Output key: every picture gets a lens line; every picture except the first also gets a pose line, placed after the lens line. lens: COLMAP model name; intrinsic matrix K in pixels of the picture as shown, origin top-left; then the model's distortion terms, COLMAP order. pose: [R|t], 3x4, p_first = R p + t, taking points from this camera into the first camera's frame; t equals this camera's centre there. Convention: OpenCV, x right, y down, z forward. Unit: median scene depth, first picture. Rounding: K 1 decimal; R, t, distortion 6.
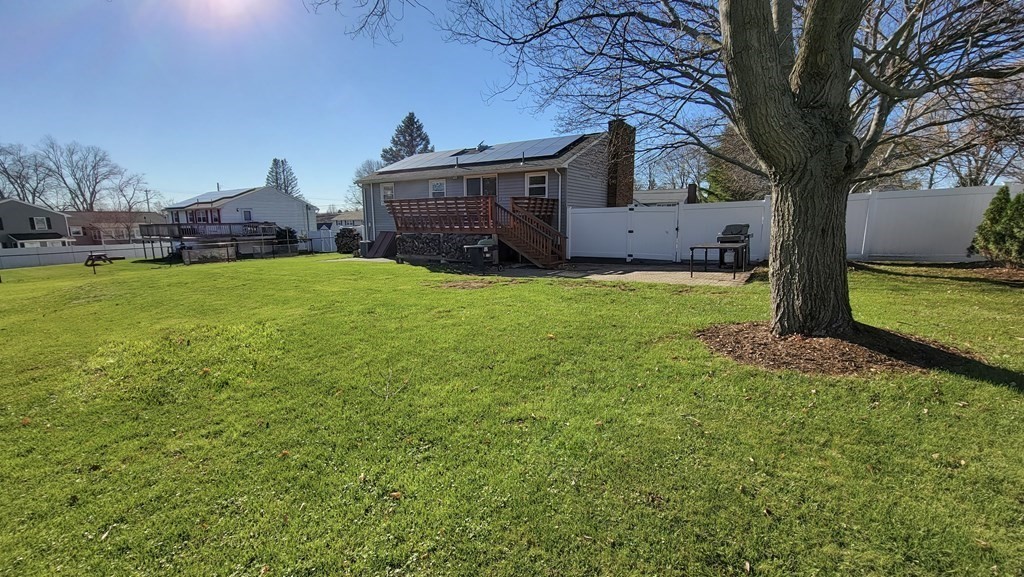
lens RADIAL K [[416.0, 0, 513.0], [0, 416.0, 291.7], [0, 0, 1]] dist [-0.006251, 0.001550]
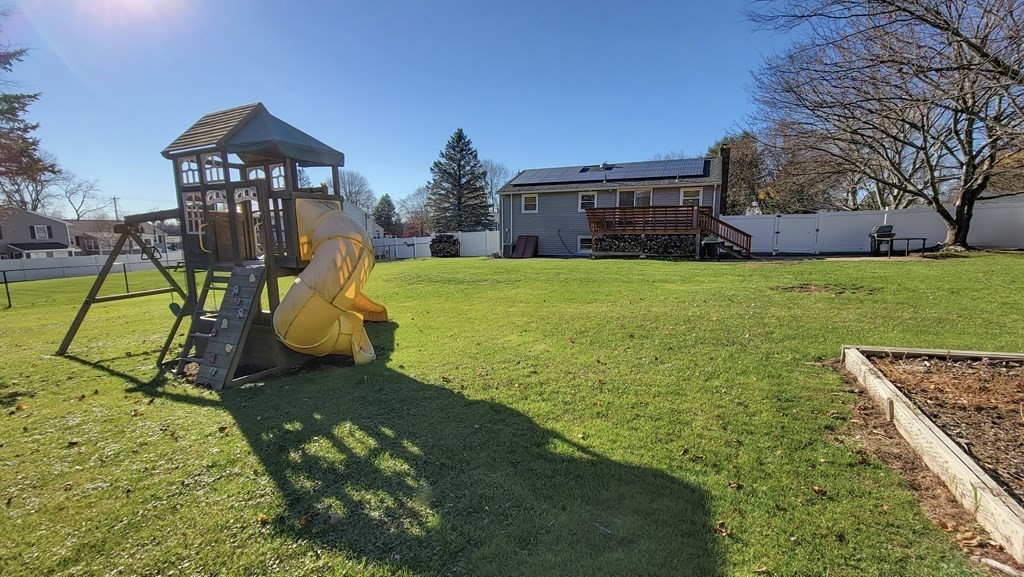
lens RADIAL K [[416.0, 0, 507.3], [0, 416.0, 296.5], [0, 0, 1]] dist [-0.006251, 0.001550]
pose [[0.989286, -0.023097, 0.144154, -0.606373], [0.025512, 0.999563, -0.014925, 0.047538], [-0.143746, 0.018442, 0.989443, -0.160506]]
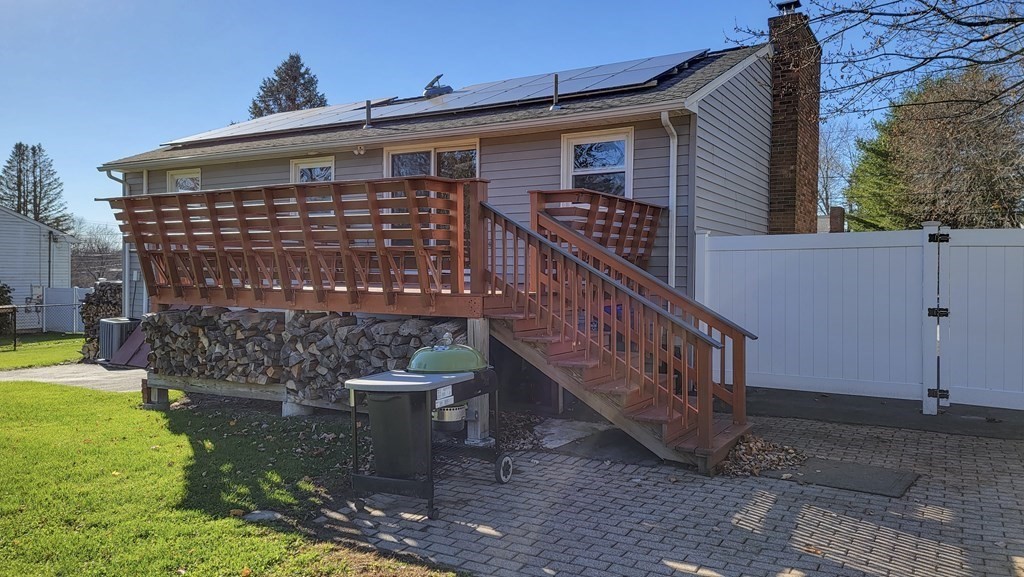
lens RADIAL K [[704.0, 0, 520.5], [0, 704.0, 283.0], [0, 0, 1]] dist [0.061391, -0.017637]
pose [[0.998659, 0.013561, 0.049964, -0.028249], [-0.005684, 0.987970, -0.154543, -0.065262], [-0.051458, 0.154052, 0.986722, 0.393255]]
